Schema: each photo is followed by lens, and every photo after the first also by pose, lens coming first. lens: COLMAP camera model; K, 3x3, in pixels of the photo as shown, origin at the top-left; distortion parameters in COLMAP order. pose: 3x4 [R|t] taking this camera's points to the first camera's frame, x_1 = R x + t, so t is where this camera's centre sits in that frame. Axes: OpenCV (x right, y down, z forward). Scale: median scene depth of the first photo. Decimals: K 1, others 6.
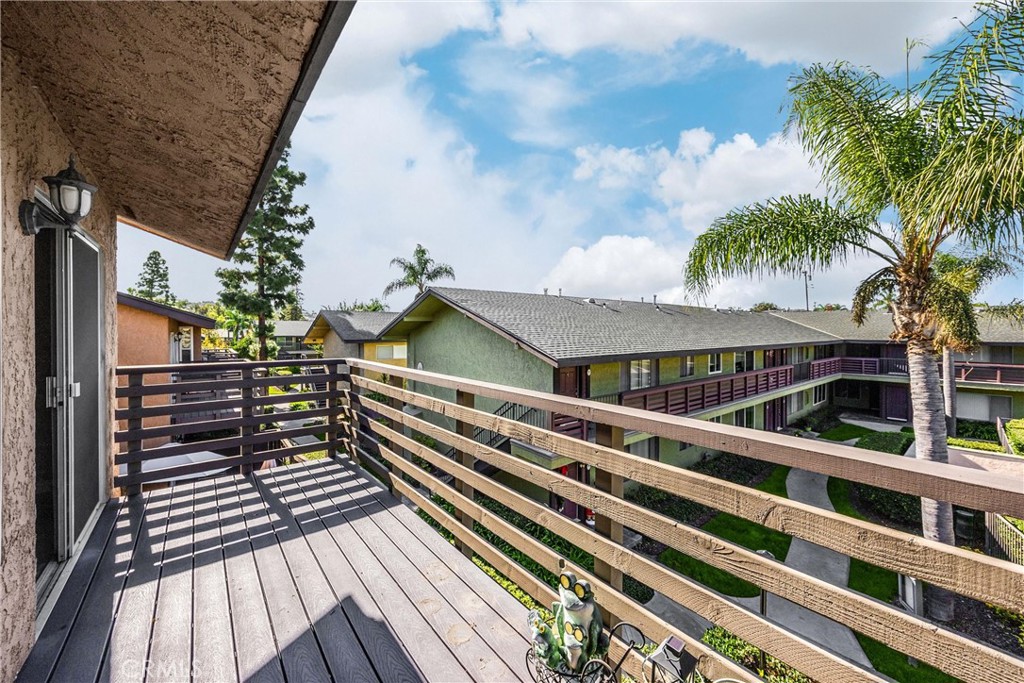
lens RADIAL K [[382.9, 0, 511.9], [0, 382.9, 332.4], [0, 0, 1]] dist [0.001285, 0.000108]
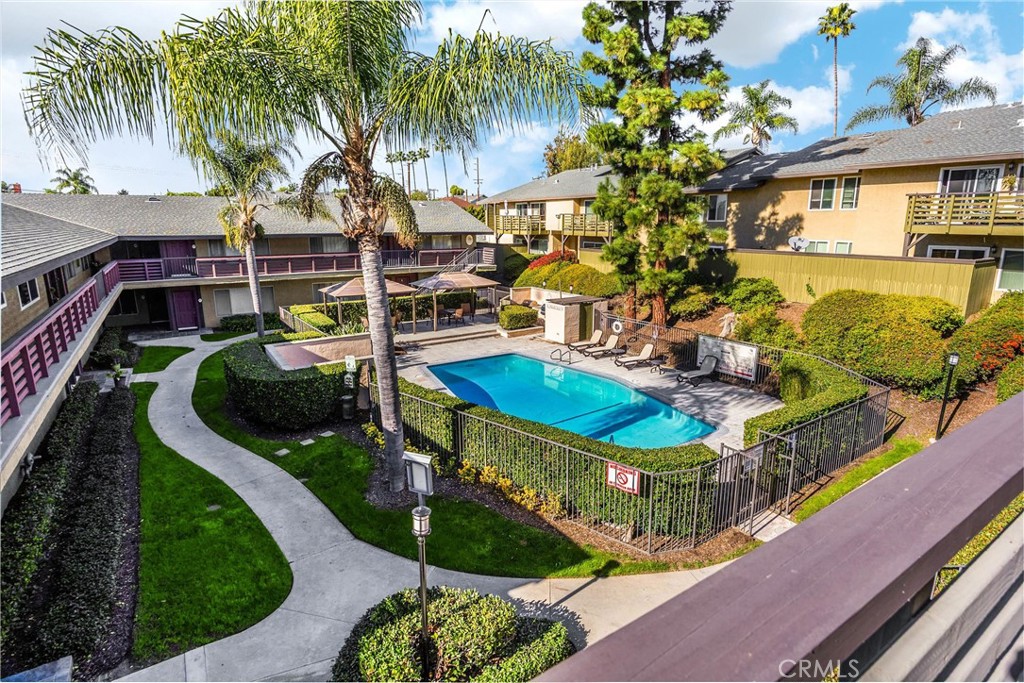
lens RADIAL K [[524.3, 0, 516.0], [0, 524.3, 323.0], [0, 0, 1]] dist [-0.000528, 0.000013]
pose [[0.092994, -0.190005, 0.977369, -0.122029], [0.005057, 0.981700, 0.190366, -0.008516], [-0.995654, -0.012760, 0.092253, 0.273703]]
